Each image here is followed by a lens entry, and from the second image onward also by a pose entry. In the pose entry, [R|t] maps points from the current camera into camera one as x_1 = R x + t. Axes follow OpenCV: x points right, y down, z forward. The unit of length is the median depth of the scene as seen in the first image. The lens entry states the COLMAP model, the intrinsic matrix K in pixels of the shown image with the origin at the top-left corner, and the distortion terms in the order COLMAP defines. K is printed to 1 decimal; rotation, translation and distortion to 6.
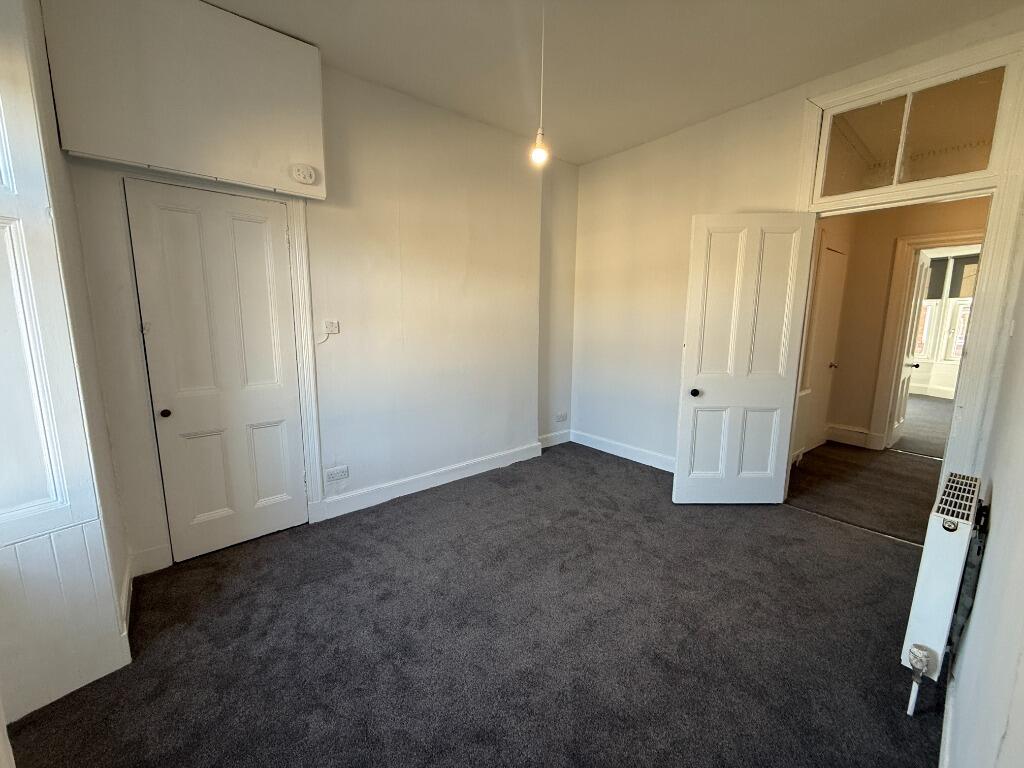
lens RADIAL K [[408.4, 0, 512.0], [0, 408.4, 384.0], [0, 0, 1]] dist [0.002134, 0.000248]
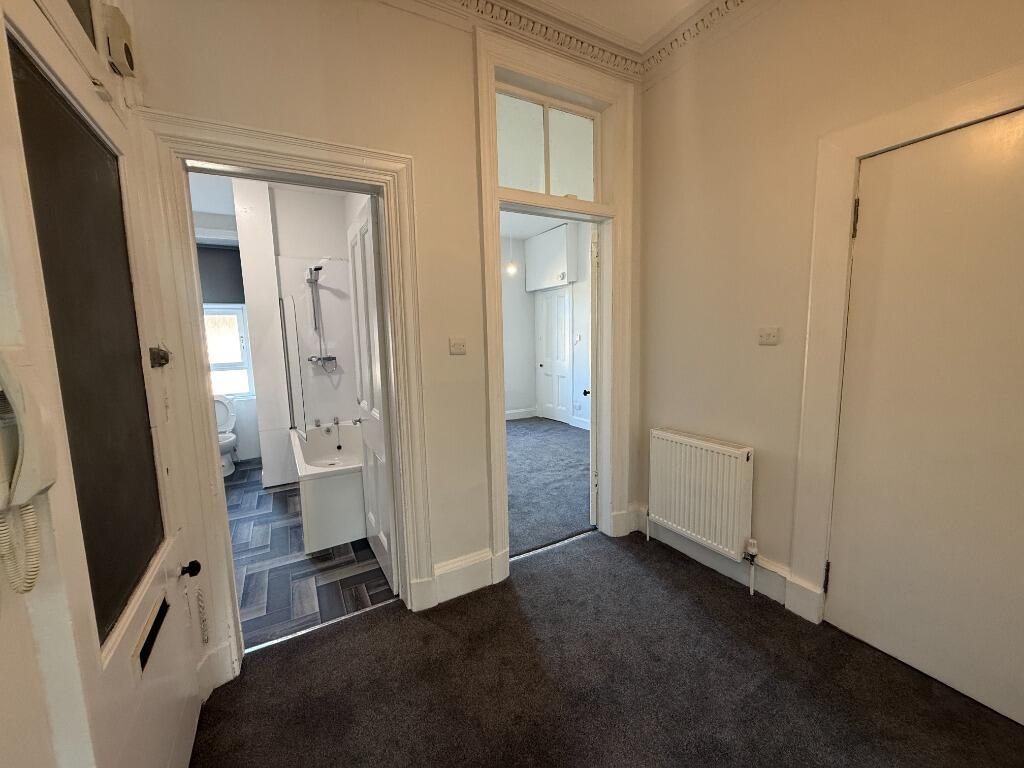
lens RADIAL K [[408.4, 0, 512.0], [0, 408.4, 384.0], [0, 0, 1]] dist [0.002134, 0.000248]
pose [[-0.188848, 0.113697, -0.975402, 2.035153], [-0.128087, 0.981937, 0.139258, -0.176769], [0.973617, 0.151235, -0.170874, 1.223235]]
